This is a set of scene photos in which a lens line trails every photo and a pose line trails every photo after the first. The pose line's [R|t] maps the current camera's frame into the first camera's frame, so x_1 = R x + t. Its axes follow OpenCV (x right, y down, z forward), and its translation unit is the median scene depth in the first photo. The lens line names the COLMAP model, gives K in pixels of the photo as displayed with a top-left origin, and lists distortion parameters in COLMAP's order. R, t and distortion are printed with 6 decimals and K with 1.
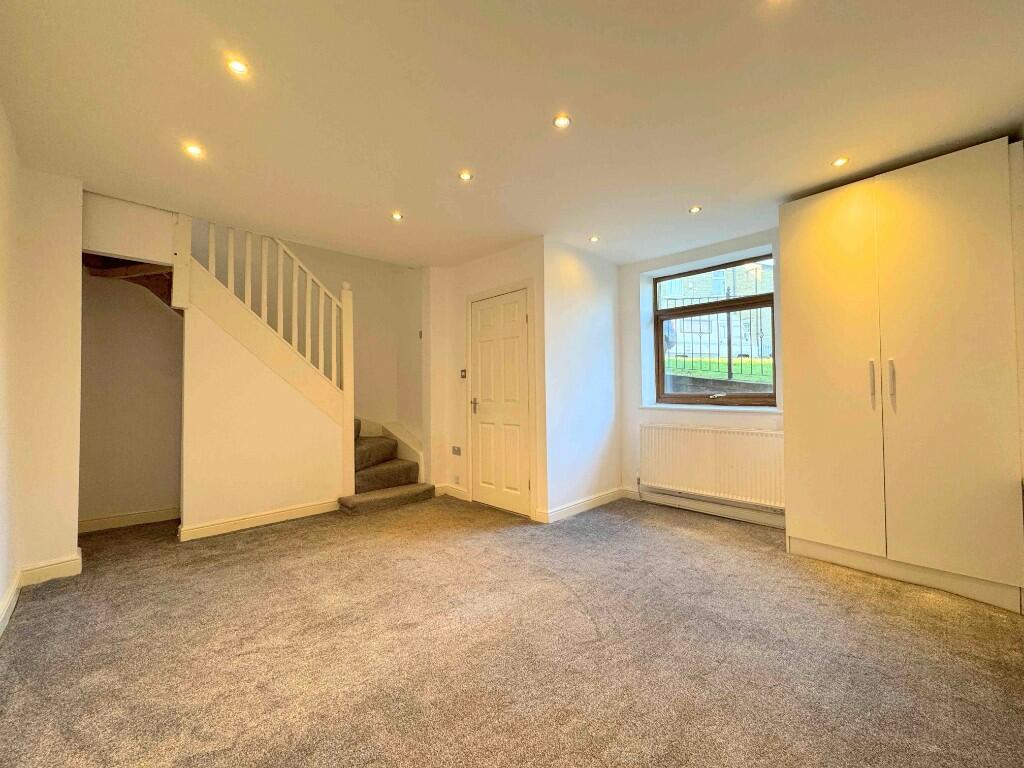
lens RADIAL K [[409.4, 0, 512.0], [0, 409.4, 384.0], [0, 0, 1]] dist [0.001012, 0.000085]
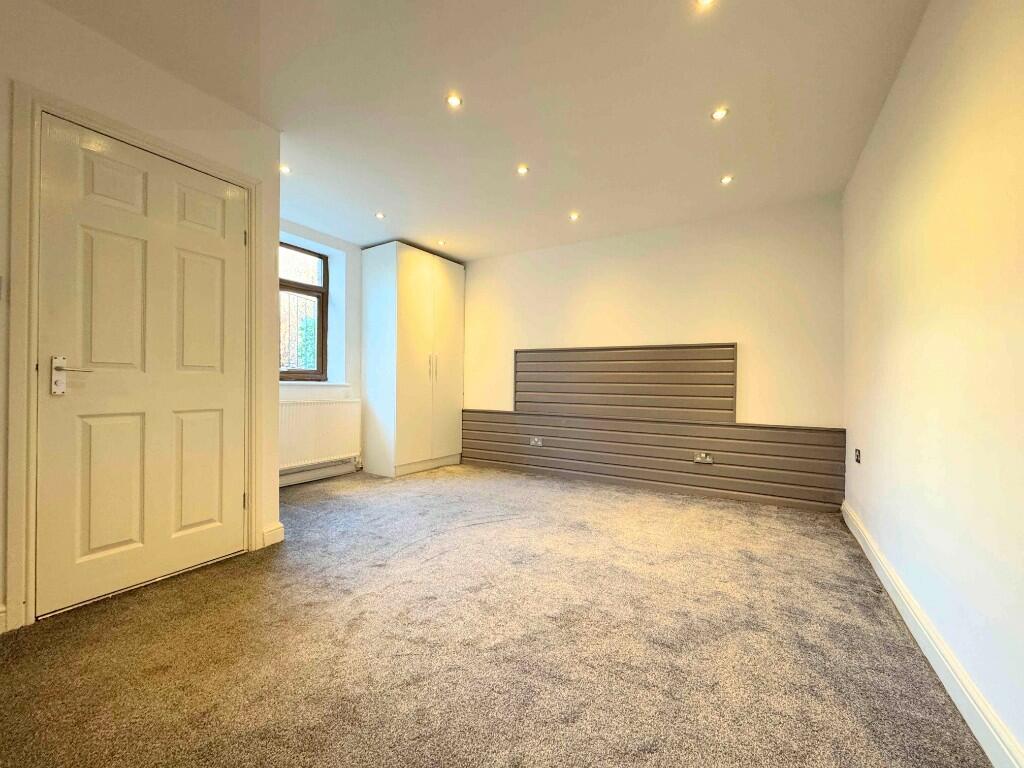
lens RADIAL K [[409.4, 0, 512.0], [0, 409.4, 384.0], [0, 0, 1]] dist [0.001012, 0.000085]
pose [[-0.256516, -0.001098, 0.966539, -0.681543], [-0.031484, 0.999478, -0.007221, 0.055061], [-0.966027, -0.032283, -0.256416, 0.764989]]
